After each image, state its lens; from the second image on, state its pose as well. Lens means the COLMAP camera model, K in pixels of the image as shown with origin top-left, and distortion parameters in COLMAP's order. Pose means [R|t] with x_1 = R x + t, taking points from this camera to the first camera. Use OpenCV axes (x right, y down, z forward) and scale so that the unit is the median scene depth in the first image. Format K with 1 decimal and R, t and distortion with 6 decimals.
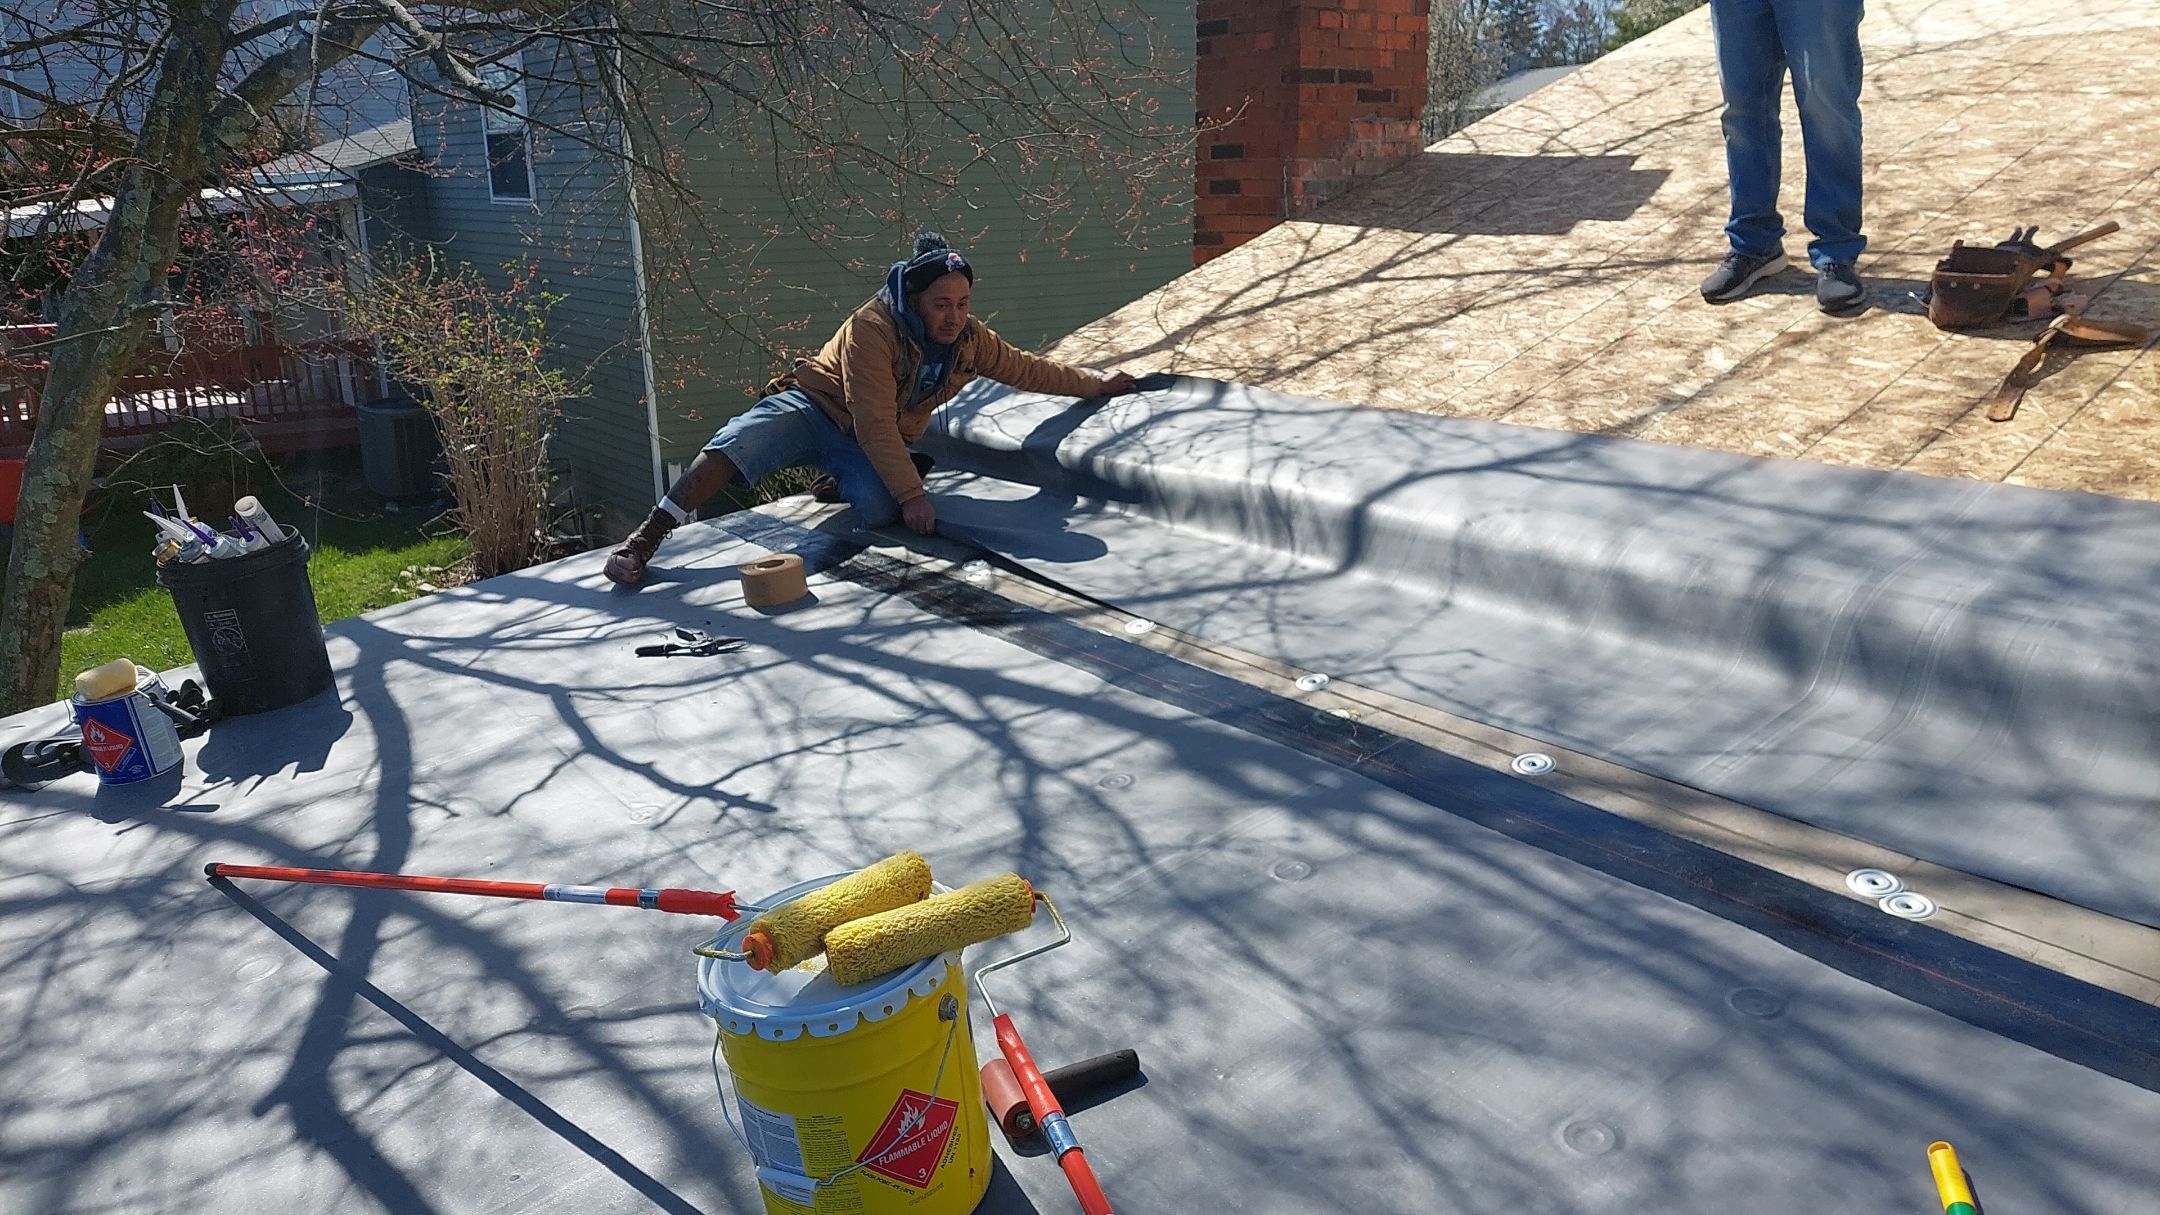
lens RADIAL K [[1686.4, 0, 1089.3], [0, 1686.4, 603.5], [0, 0, 1]] dist [0.037768, -0.004157]
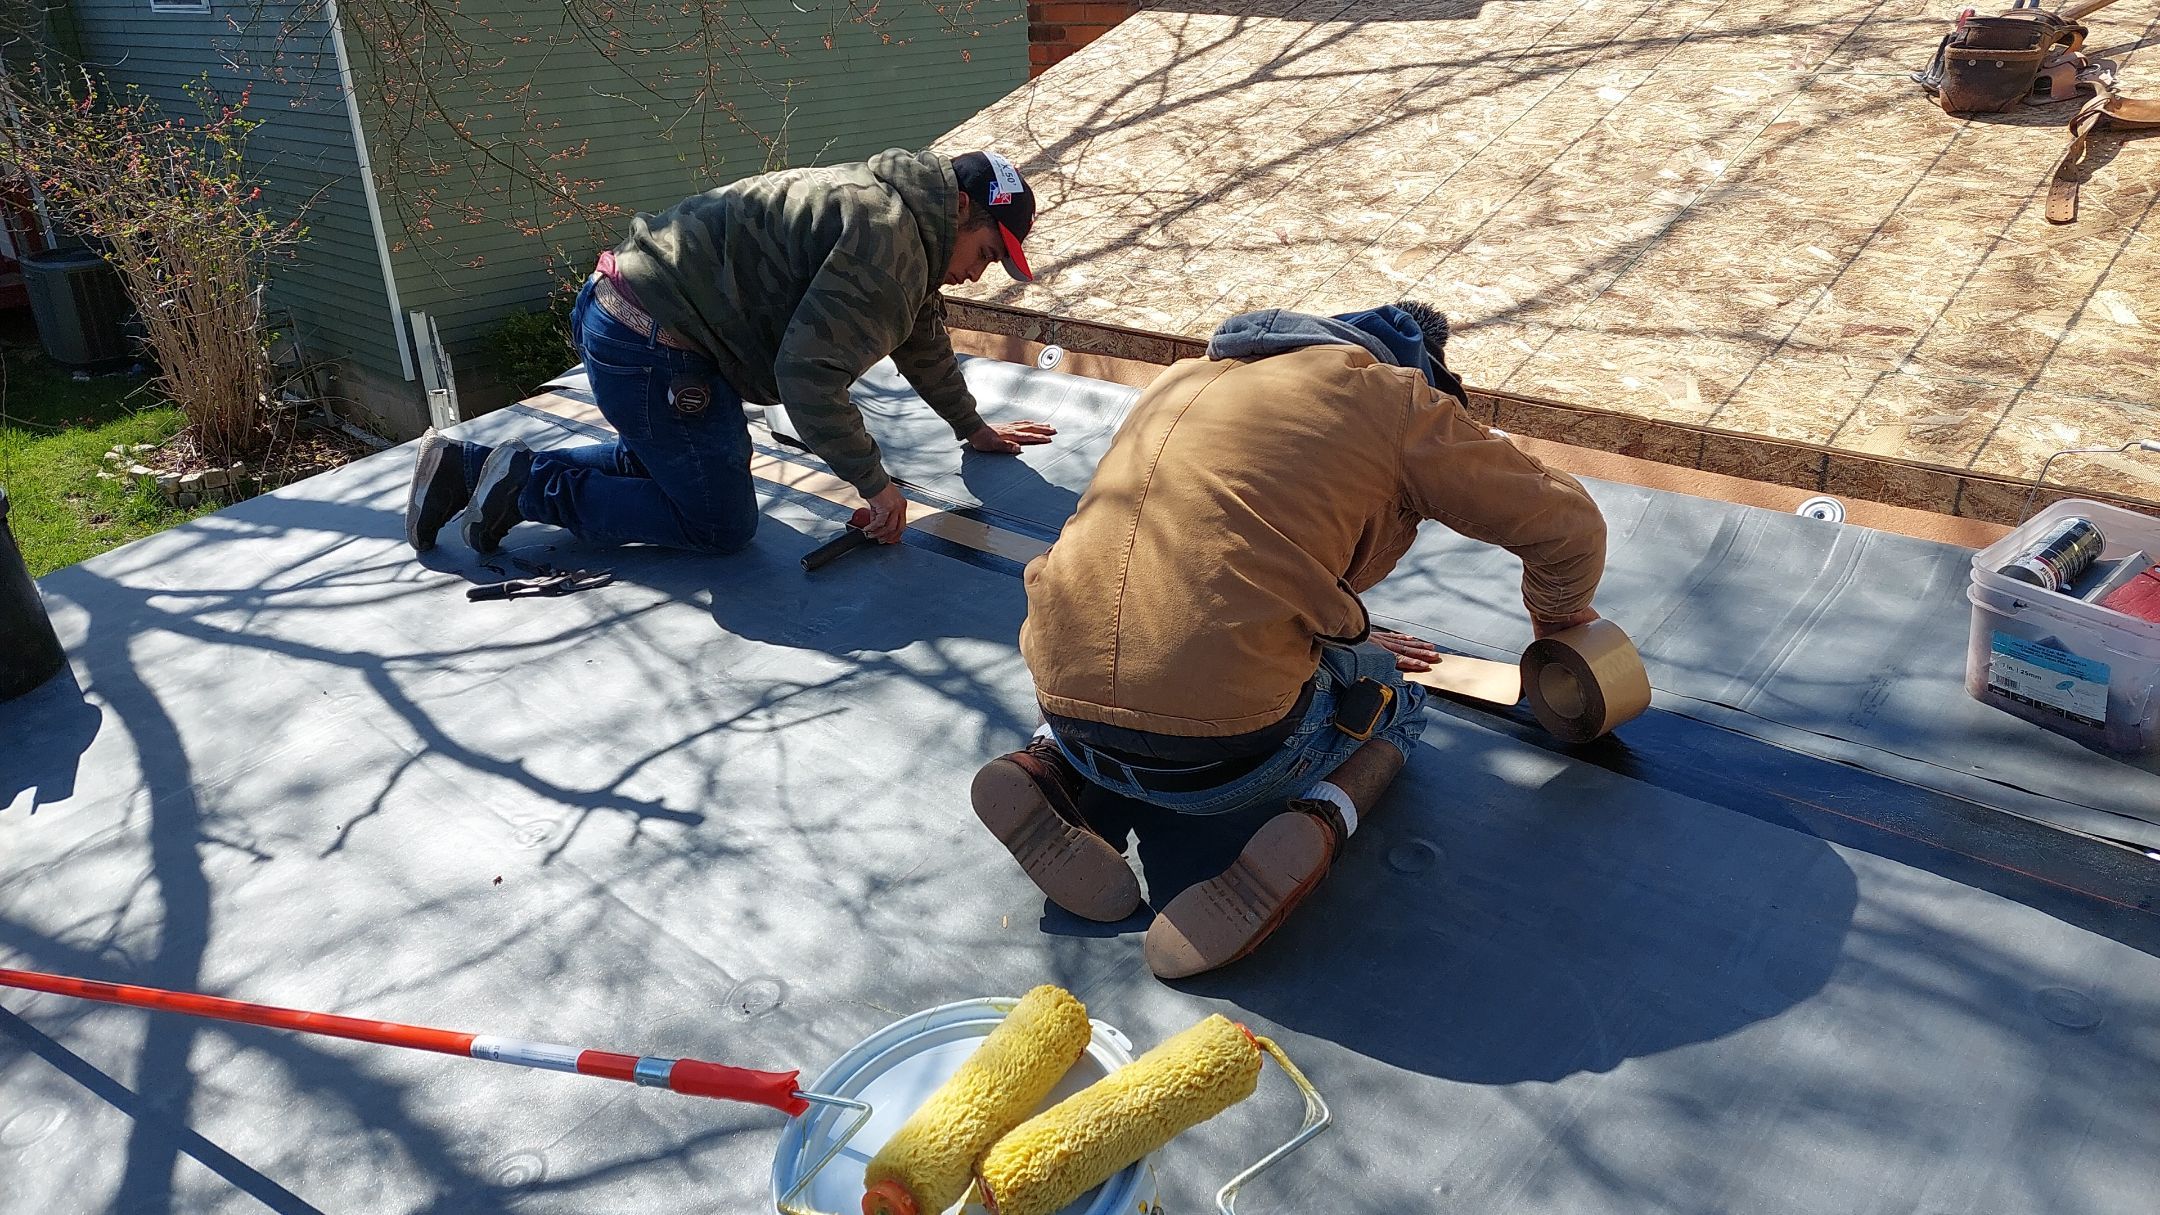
lens RADIAL K [[1619.8, 0, 1045.9], [0, 1619.8, 575.5], [0, 0, 1]] dist [0.088072, -0.113203]
pose [[0.987852, -0.082154, 0.131905, -0.102348], [0.066561, 0.990714, 0.118558, -0.059529], [-0.140421, -0.108338, 0.984147, 0.209016]]
